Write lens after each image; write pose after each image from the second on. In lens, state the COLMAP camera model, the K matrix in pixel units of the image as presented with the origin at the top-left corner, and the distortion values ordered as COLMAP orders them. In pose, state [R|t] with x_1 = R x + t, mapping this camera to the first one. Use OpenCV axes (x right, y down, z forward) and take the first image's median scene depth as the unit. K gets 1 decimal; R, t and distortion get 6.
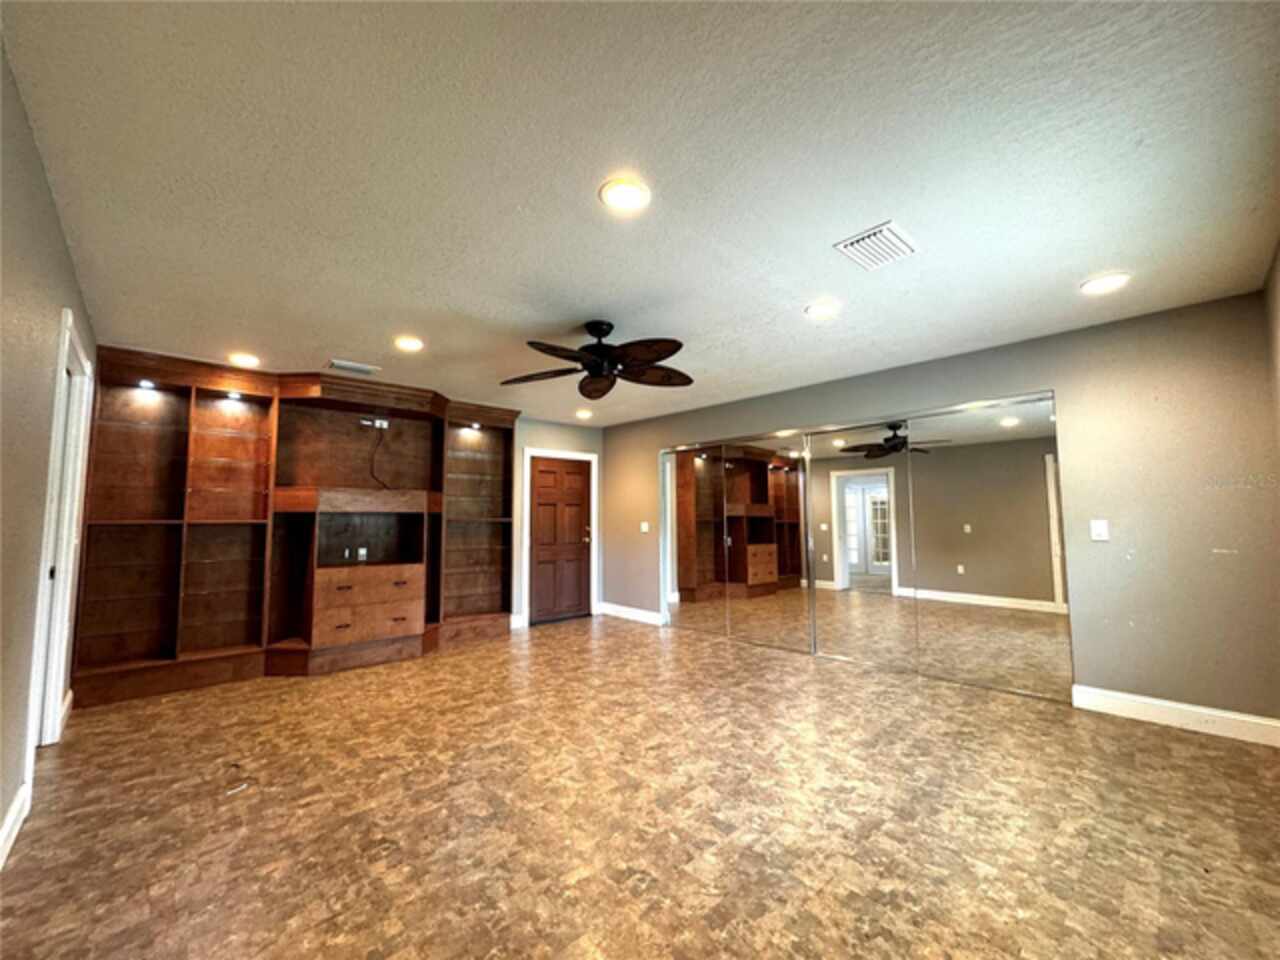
lens RADIAL K [[516.3, 0, 640.5], [0, 516.3, 475.4], [0, 0, 1]] dist [-0.003366, 0.000421]
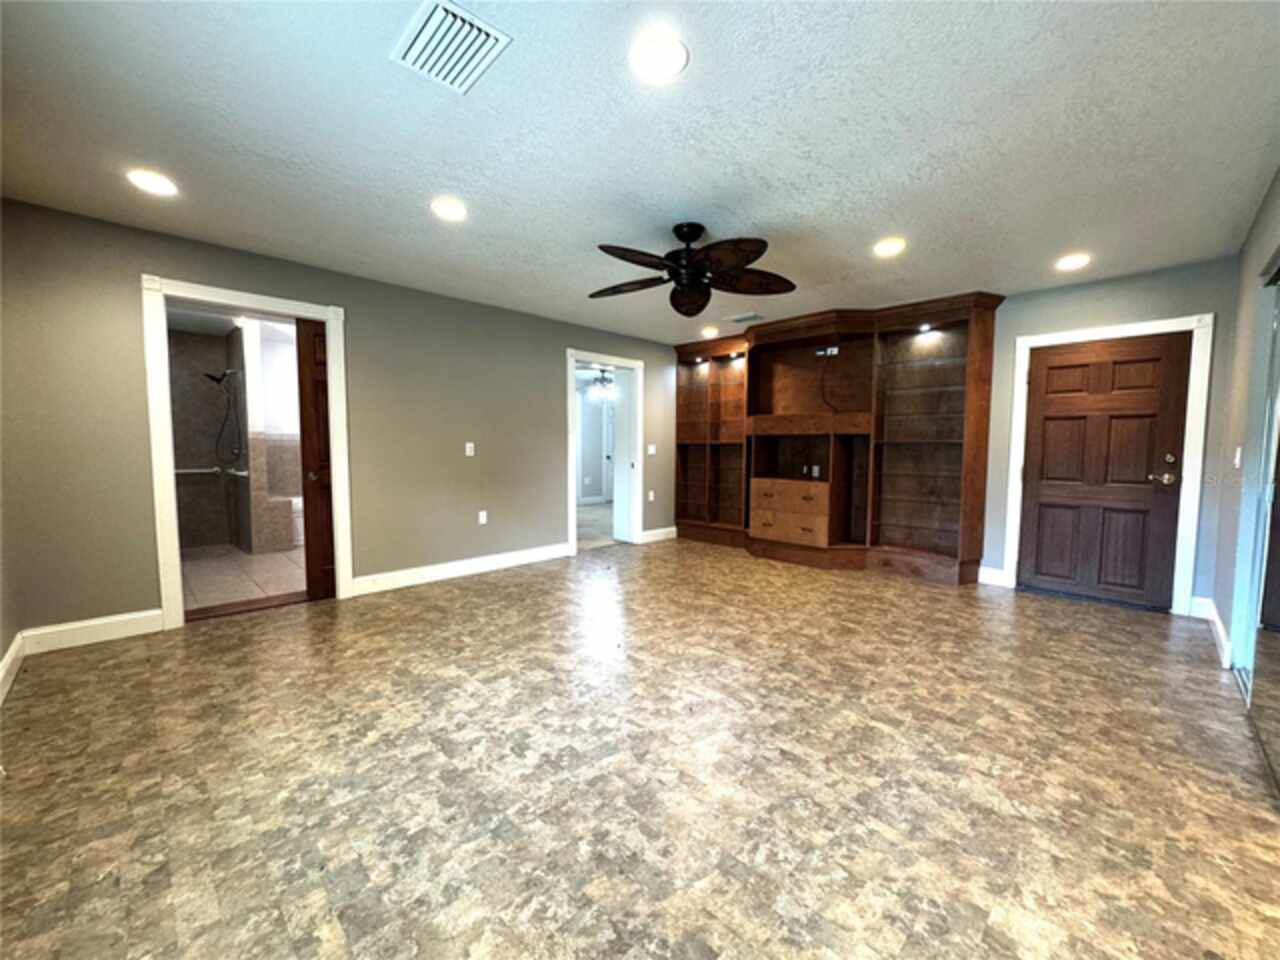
lens RADIAL K [[516.3, 0, 641.7], [0, 516.3, 483.6], [0, 0, 1]] dist [-0.003366, 0.000421]
pose [[0.024836, 0.079826, -0.996499, 1.242147], [0.080368, 0.993421, 0.081583, 0.116440], [0.996456, -0.082113, 0.018257, 1.238515]]
